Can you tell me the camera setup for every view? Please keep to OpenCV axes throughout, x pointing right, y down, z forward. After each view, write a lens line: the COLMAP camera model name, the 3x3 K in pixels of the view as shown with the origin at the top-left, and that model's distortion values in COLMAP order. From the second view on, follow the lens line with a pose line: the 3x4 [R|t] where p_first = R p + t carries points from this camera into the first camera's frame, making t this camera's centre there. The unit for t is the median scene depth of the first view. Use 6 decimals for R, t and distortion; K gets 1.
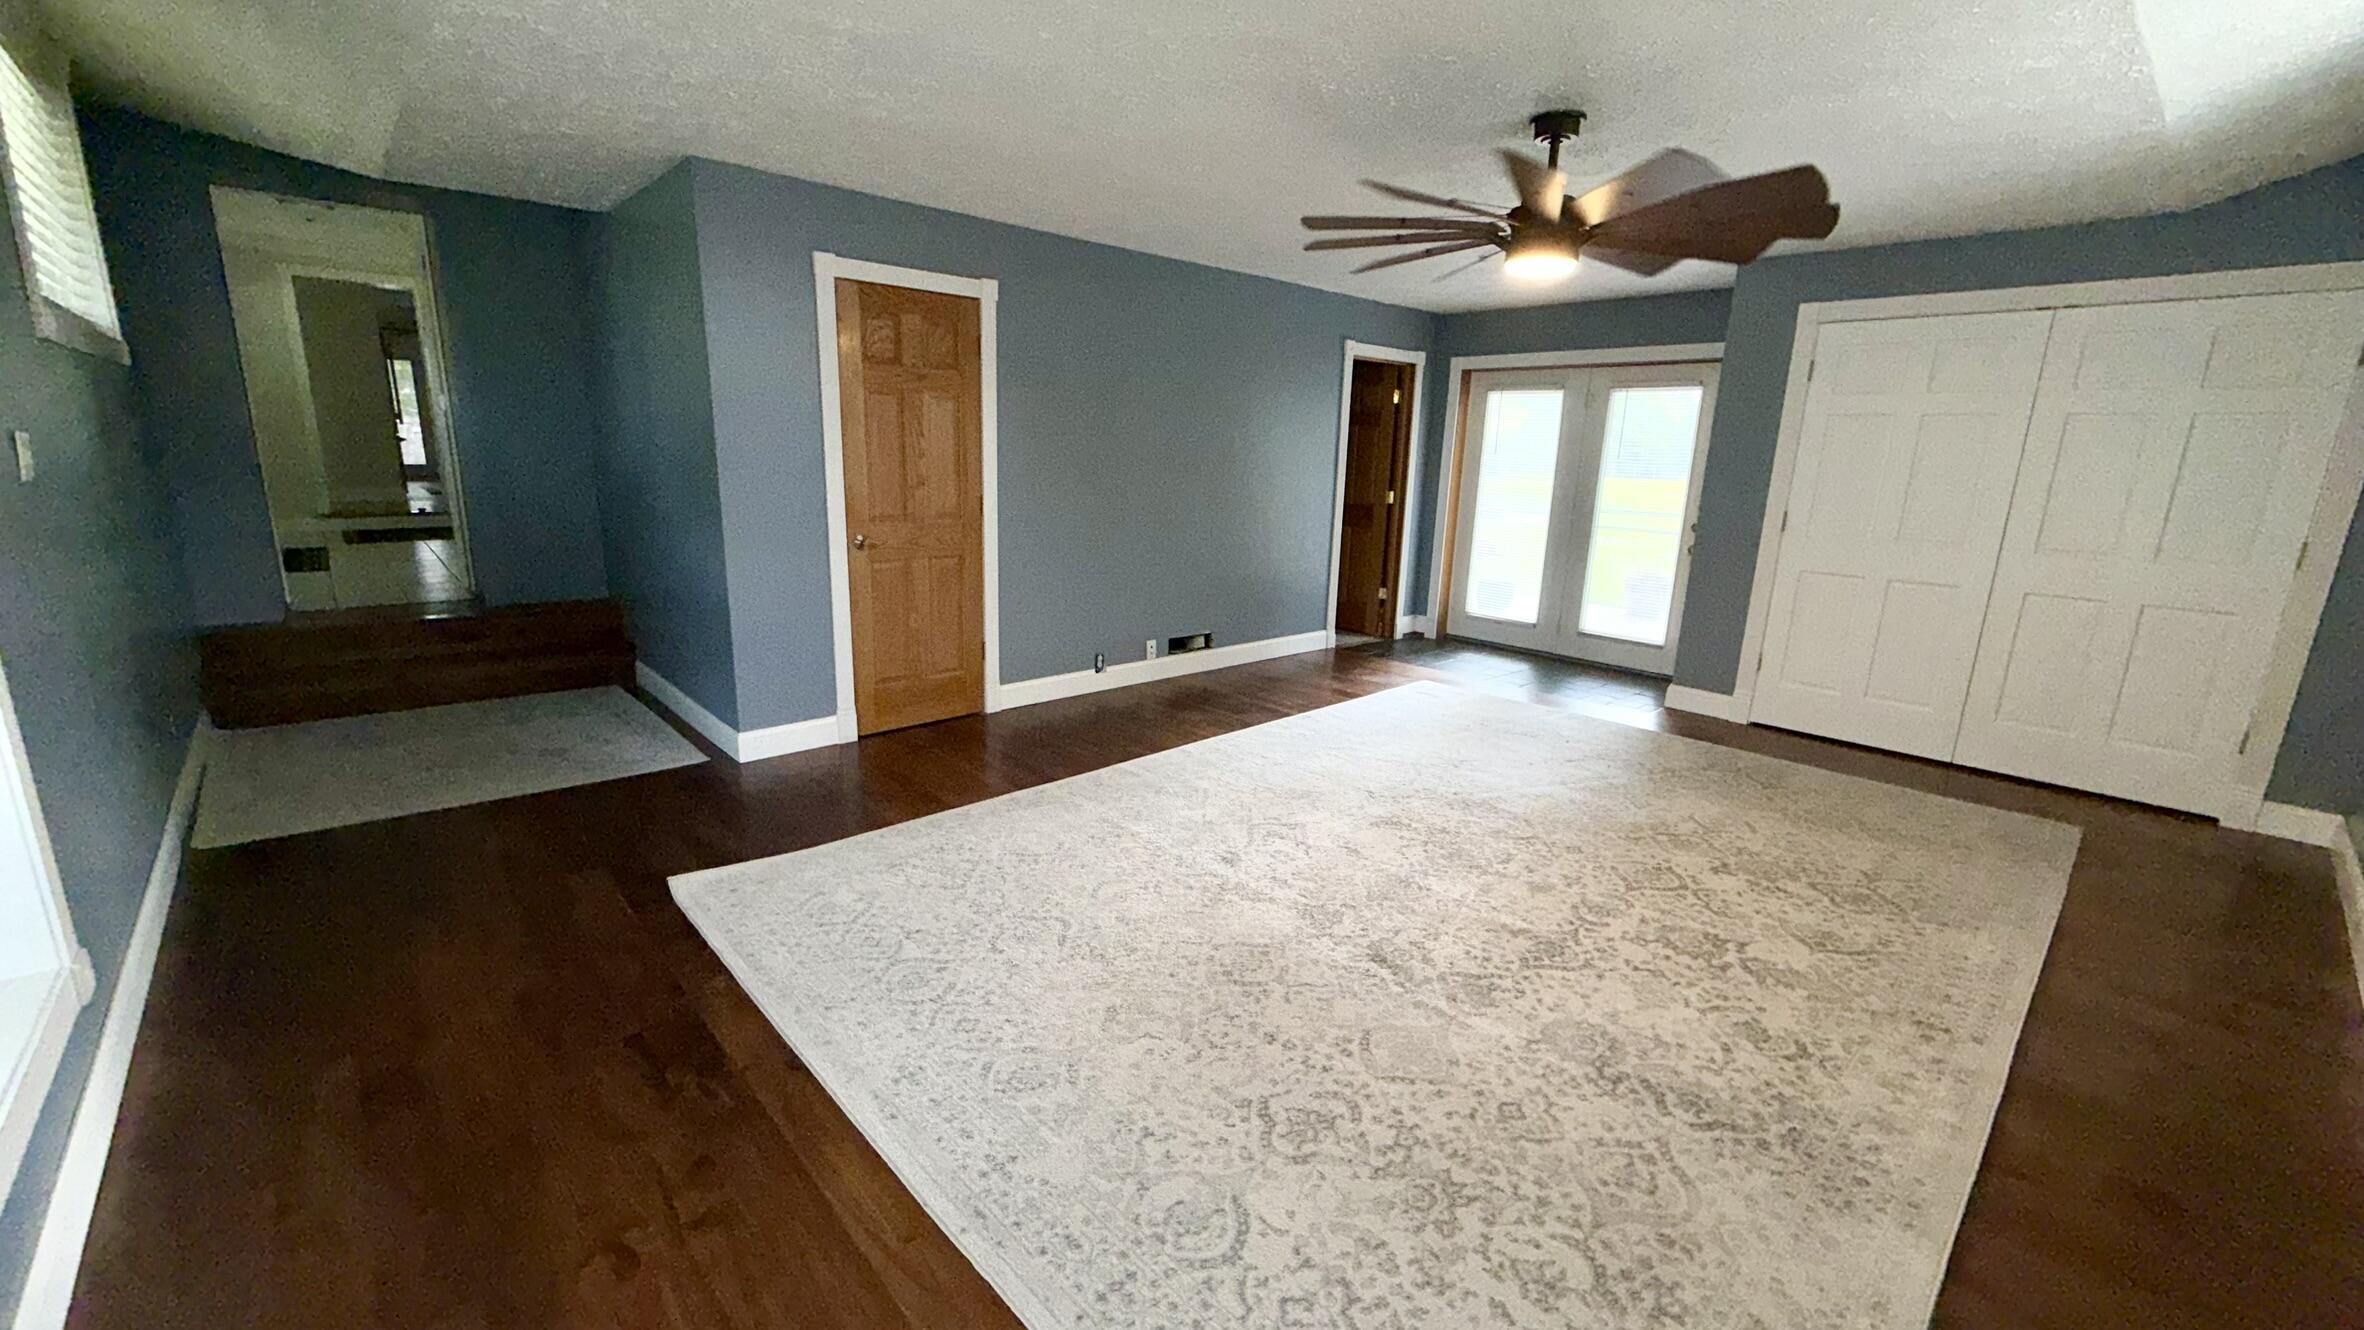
lens RADIAL K [[930.8, 0, 1182.0], [0, 930.8, 665.0], [0, 0, 1]] dist [-0.001916, -0.000162]
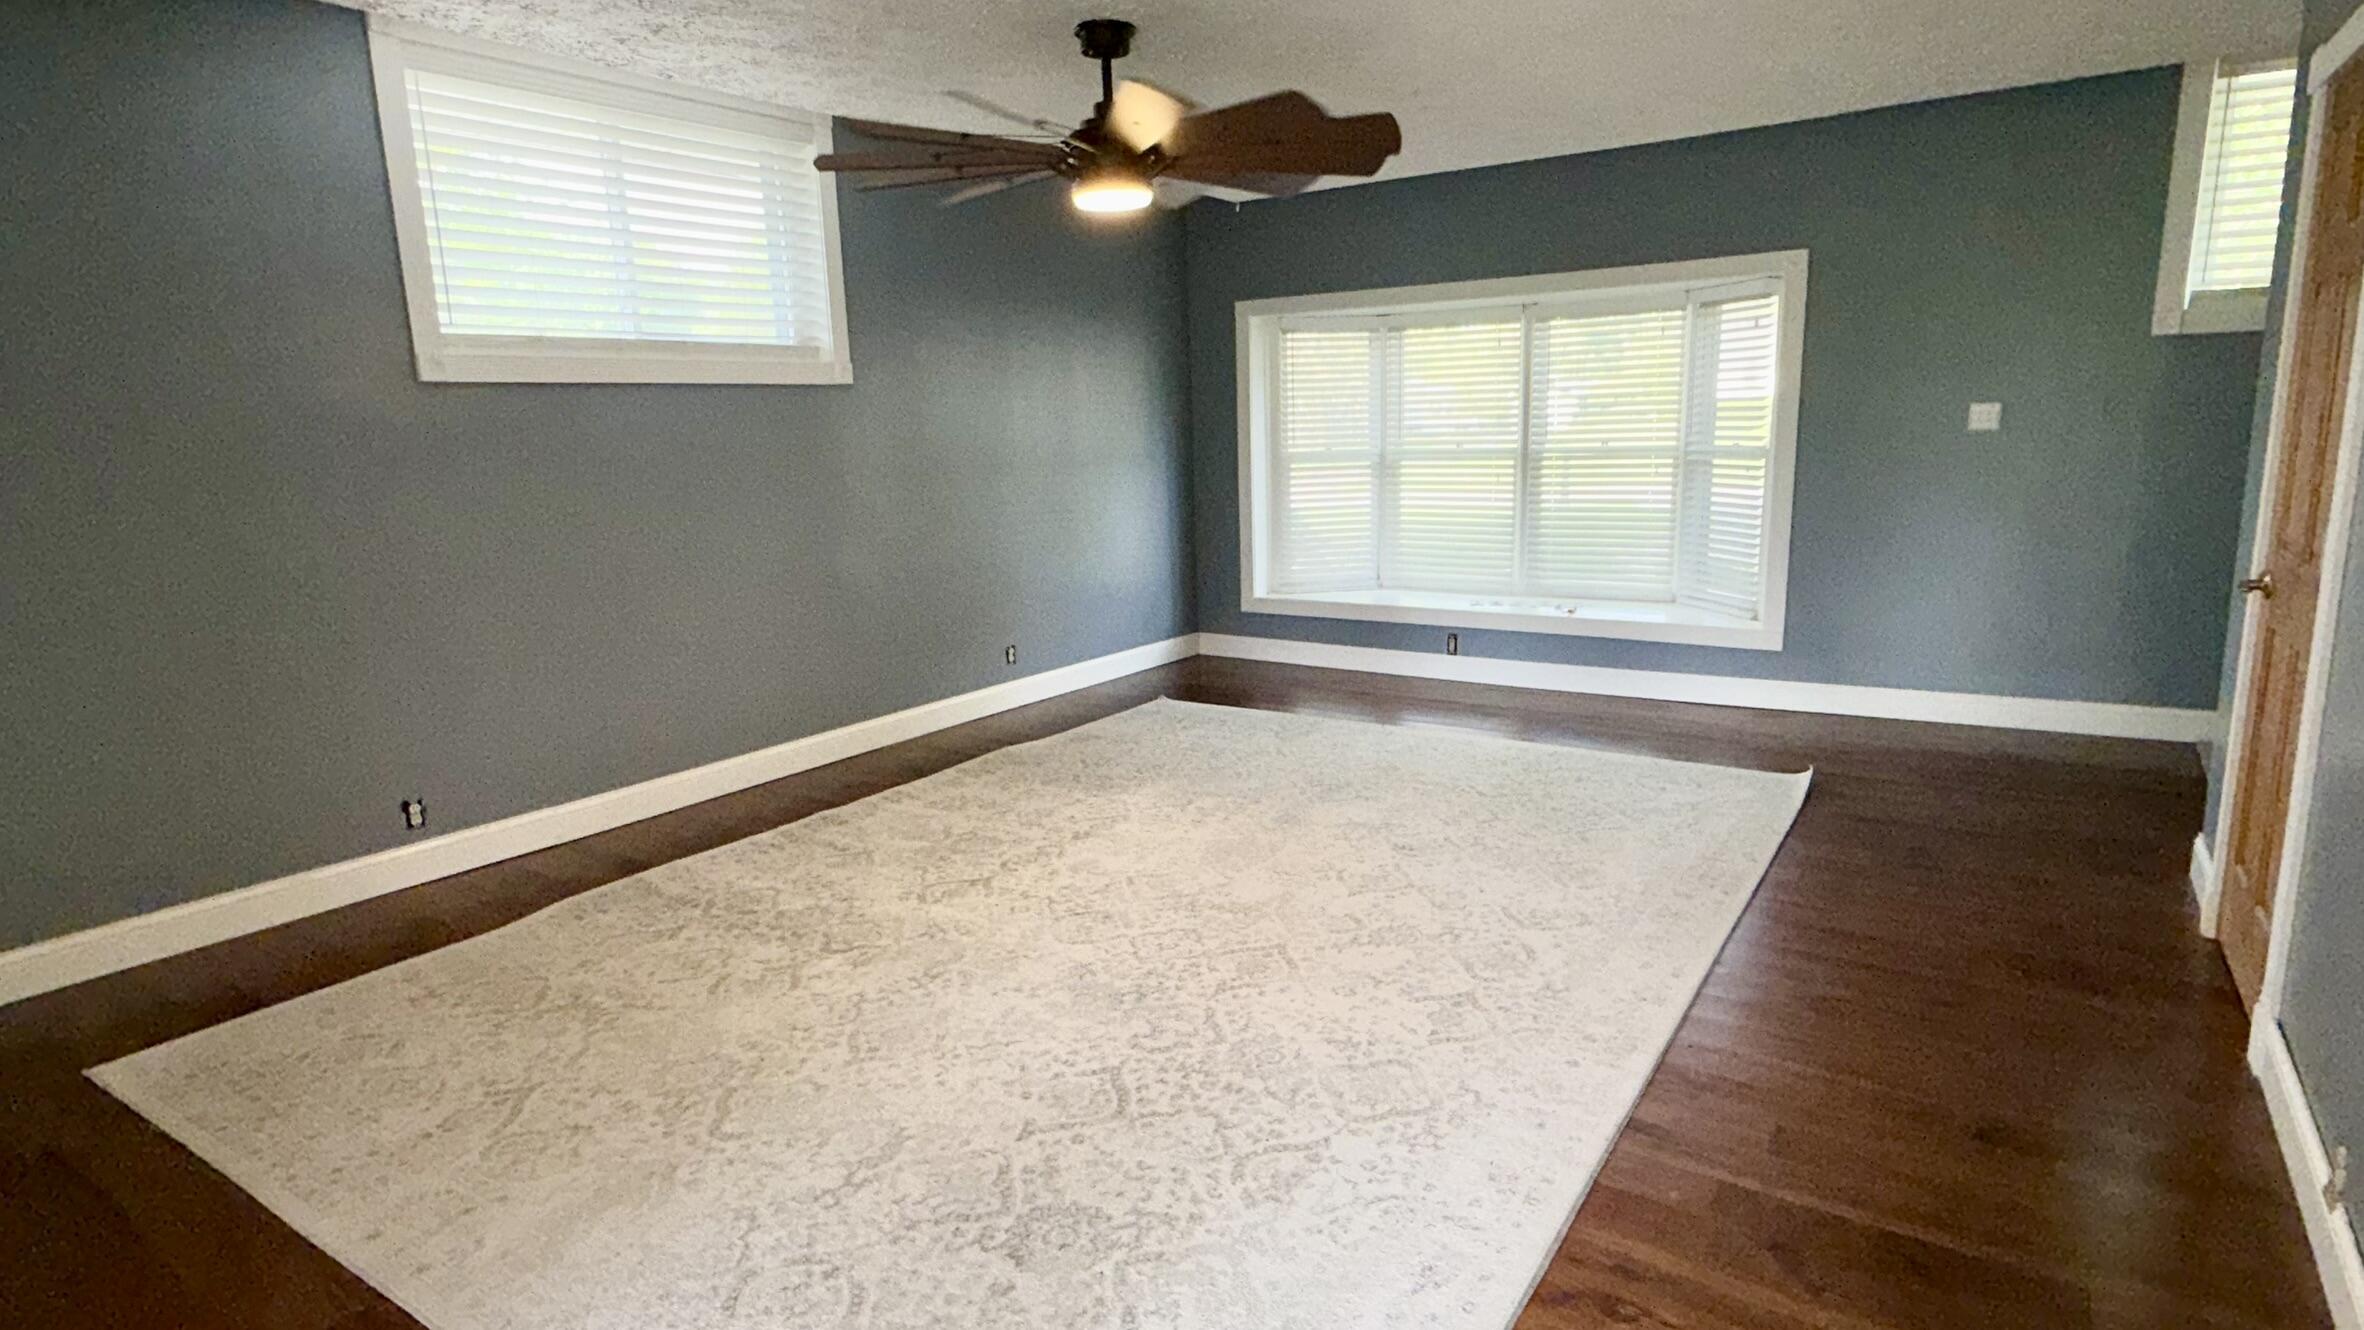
lens RADIAL K [[1299.3, 0, 1194.2], [0, 1299.3, 609.9], [0, 0, 1]] dist [-0.001017, -0.000113]
pose [[-0.971577, 0.034805, -0.234153, 0.565430], [-0.053168, 0.931777, 0.359116, -0.482993], [0.230677, 0.361359, -0.903442, 2.087787]]
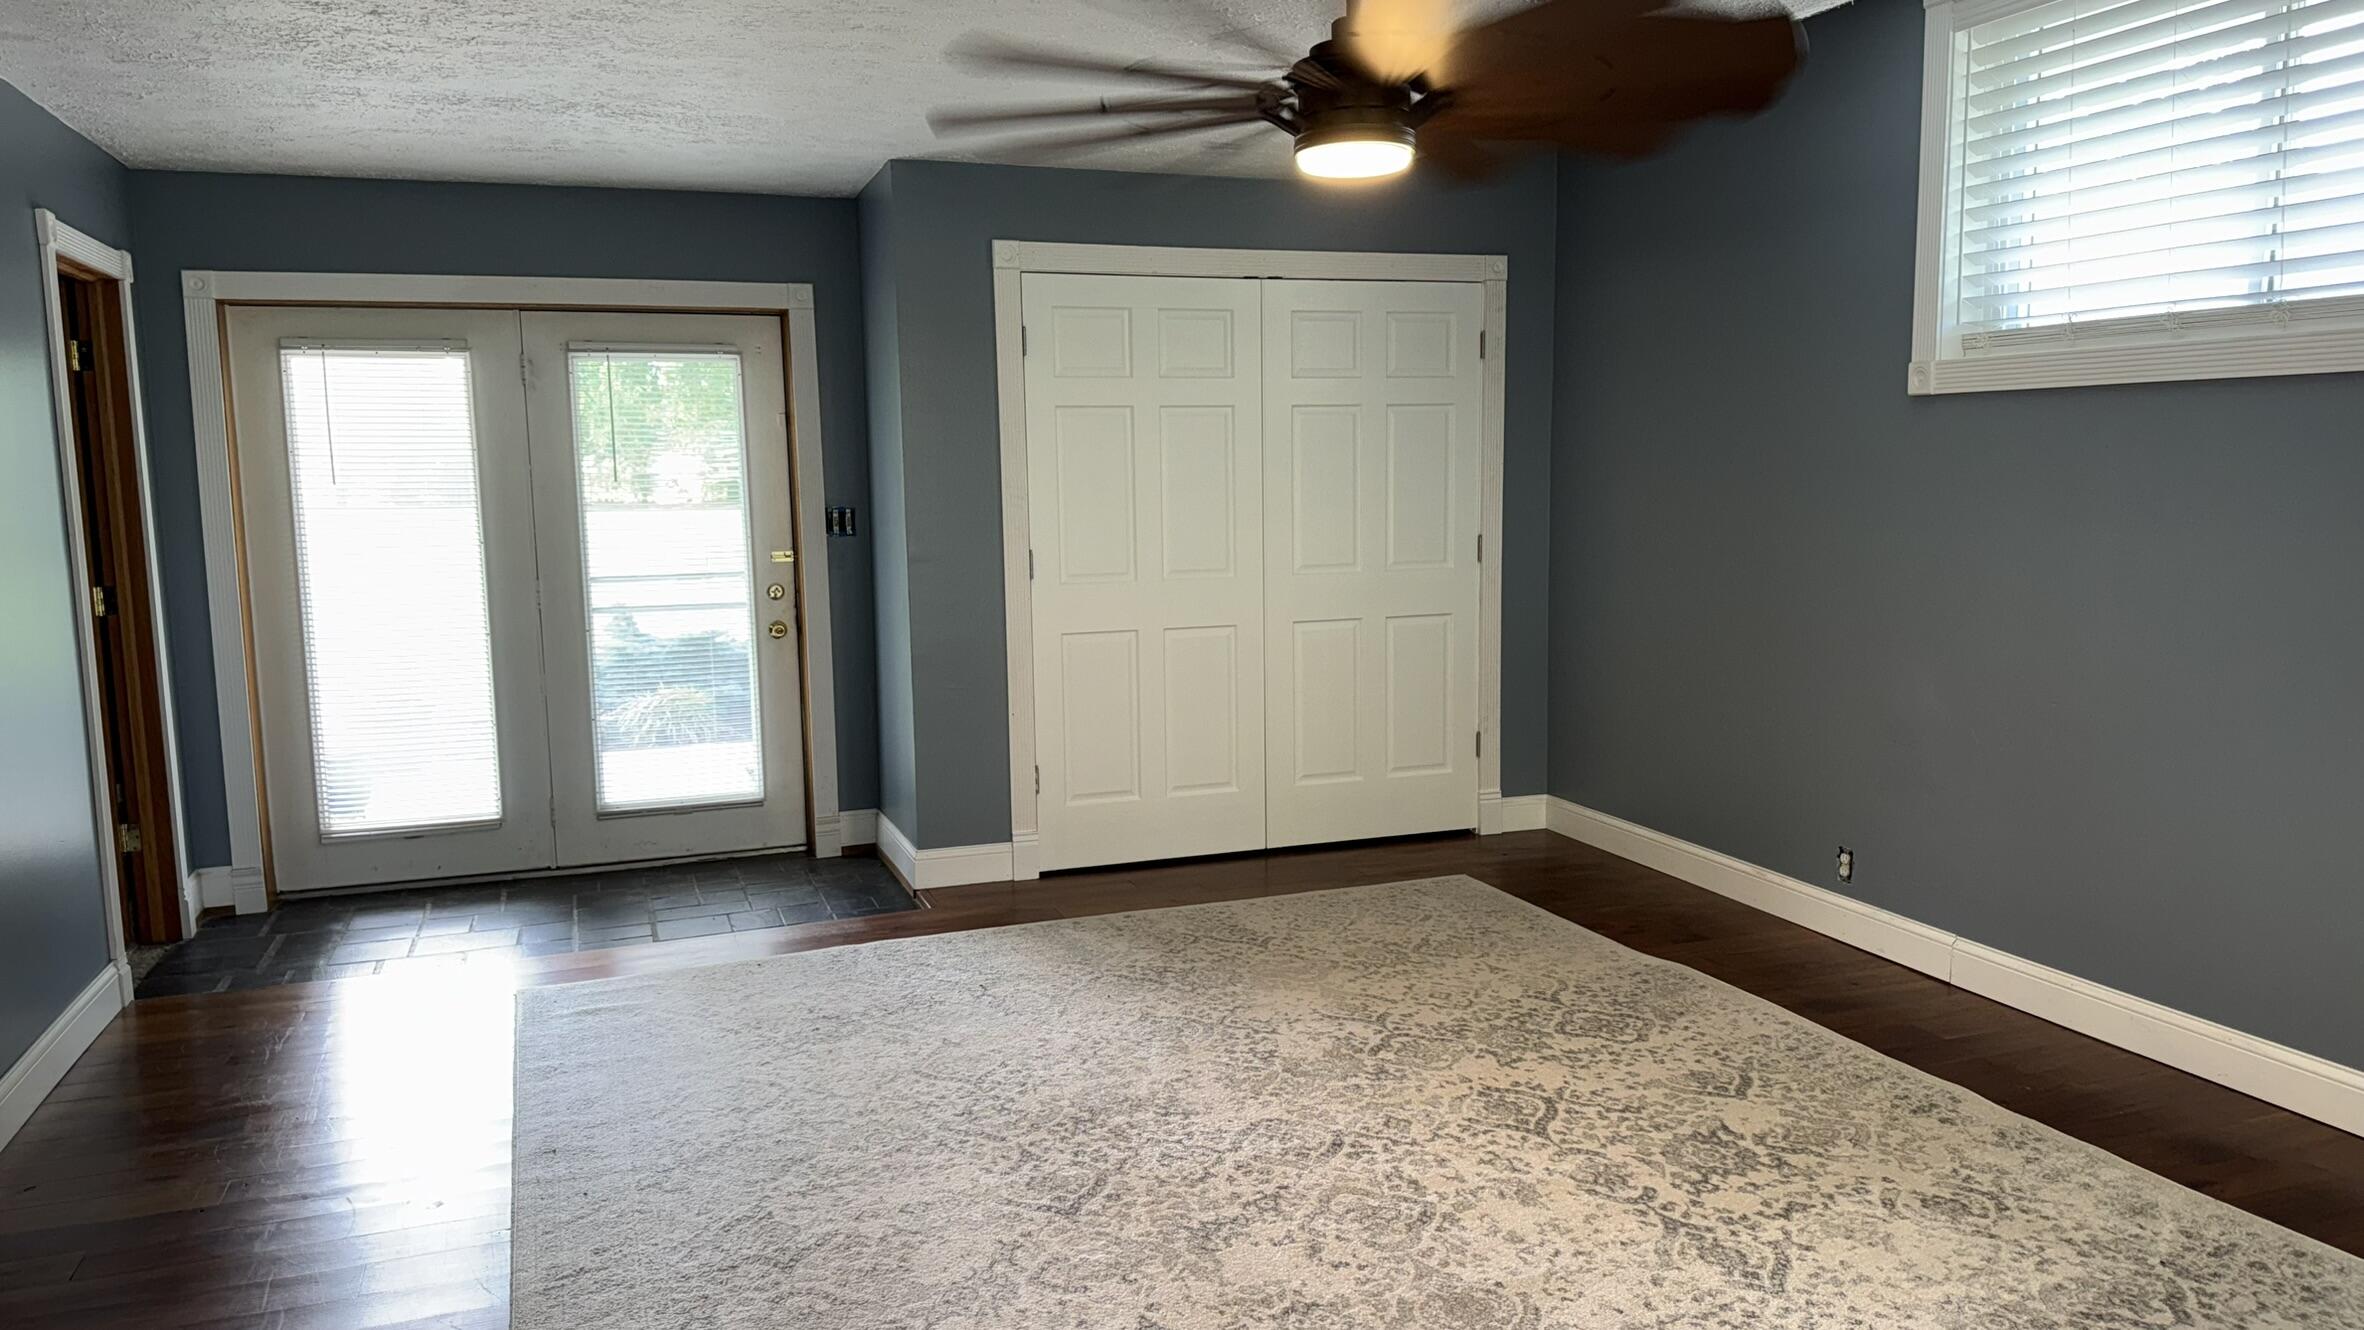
lens RADIAL K [[1663.7, 0, 1182.0], [0, 1663.7, 665.0], [0, 0, 1]] dist [0.088117, -0.118123]
pose [[0.382918, -0.150502, 0.911440, -0.611974], [0.238133, 0.969376, 0.060023, -0.199637], [-0.892562, 0.194060, 0.407031, 0.670550]]
